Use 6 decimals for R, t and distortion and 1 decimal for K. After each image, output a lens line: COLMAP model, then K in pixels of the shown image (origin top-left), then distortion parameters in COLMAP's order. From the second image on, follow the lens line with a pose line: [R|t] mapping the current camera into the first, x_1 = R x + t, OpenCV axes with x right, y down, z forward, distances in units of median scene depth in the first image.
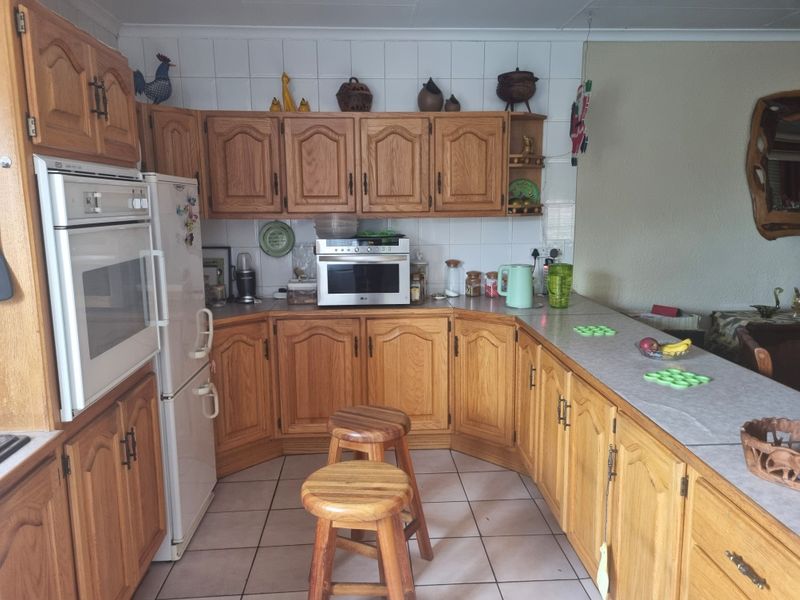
lens RADIAL K [[649.9, 0, 397.2], [0, 649.9, 321.1], [0, 0, 1]] dist [0.038758, -0.006817]
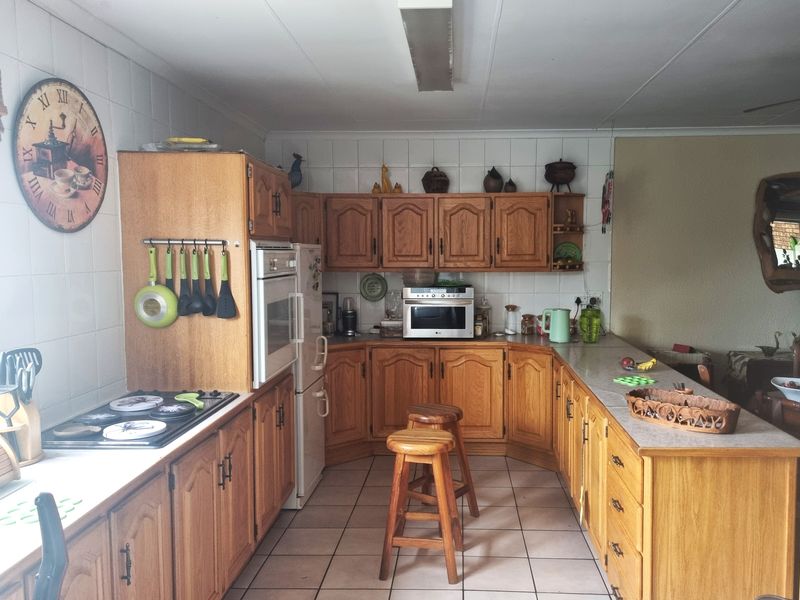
lens RADIAL K [[649.9, 0, 397.2], [0, 649.9, 321.1], [0, 0, 1]] dist [0.038758, -0.006817]
pose [[0.990231, 0.018539, -0.138197, 0.047647], [-0.029076, 0.996788, -0.074621, 0.041474], [0.136369, 0.077910, 0.987590, -0.305072]]
